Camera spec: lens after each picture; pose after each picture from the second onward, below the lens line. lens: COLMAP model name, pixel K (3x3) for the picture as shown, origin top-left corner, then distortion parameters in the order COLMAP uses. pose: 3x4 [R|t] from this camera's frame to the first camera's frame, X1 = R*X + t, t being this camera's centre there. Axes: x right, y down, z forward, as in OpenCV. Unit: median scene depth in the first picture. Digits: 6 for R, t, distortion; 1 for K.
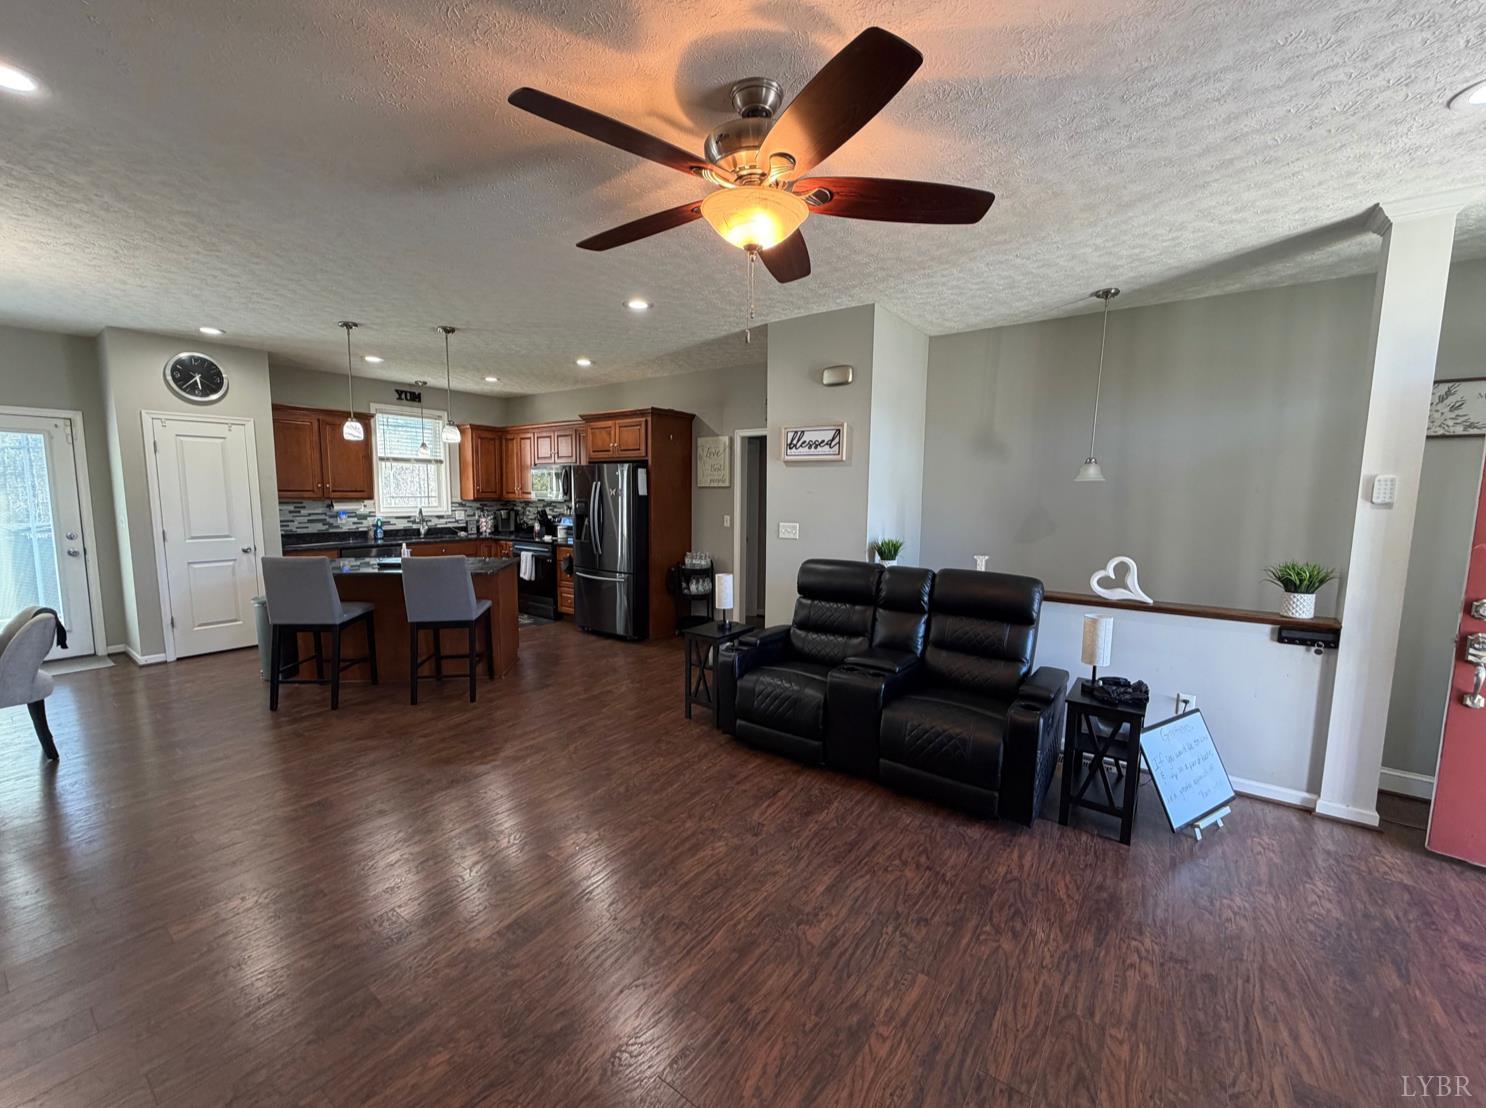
lens RADIAL K [[593.3, 0, 737.2], [0, 593.3, 557.9], [0, 0, 1]] dist [-0.000361, -0.000038]
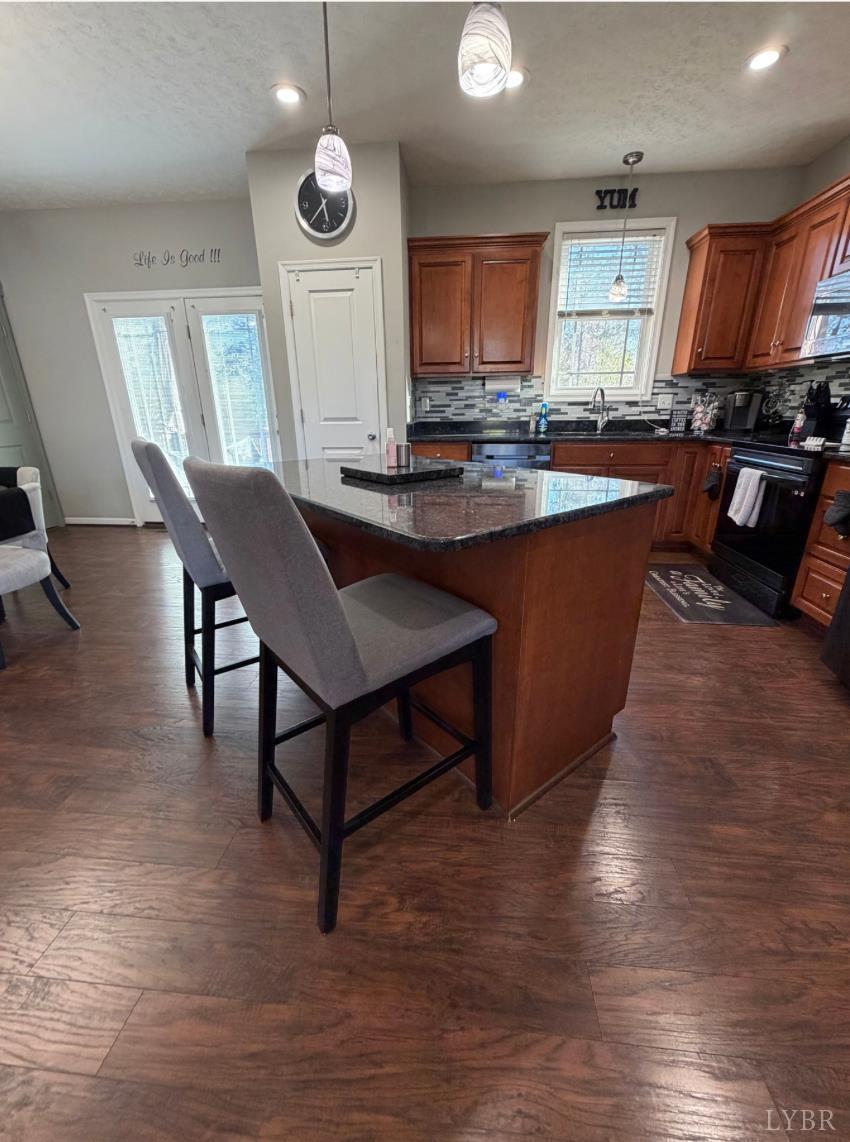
lens RADIAL K [[456.0, 0, 425.4], [0, 456.0, 568.9], [0, 0, 1]] dist [-0.000361, -0.000038]
pose [[0.511264, 0.270994, -0.815580, -0.160577], [-0.078498, 0.959743, 0.269686, -0.010988], [0.855831, -0.073859, 0.511955, 0.564884]]
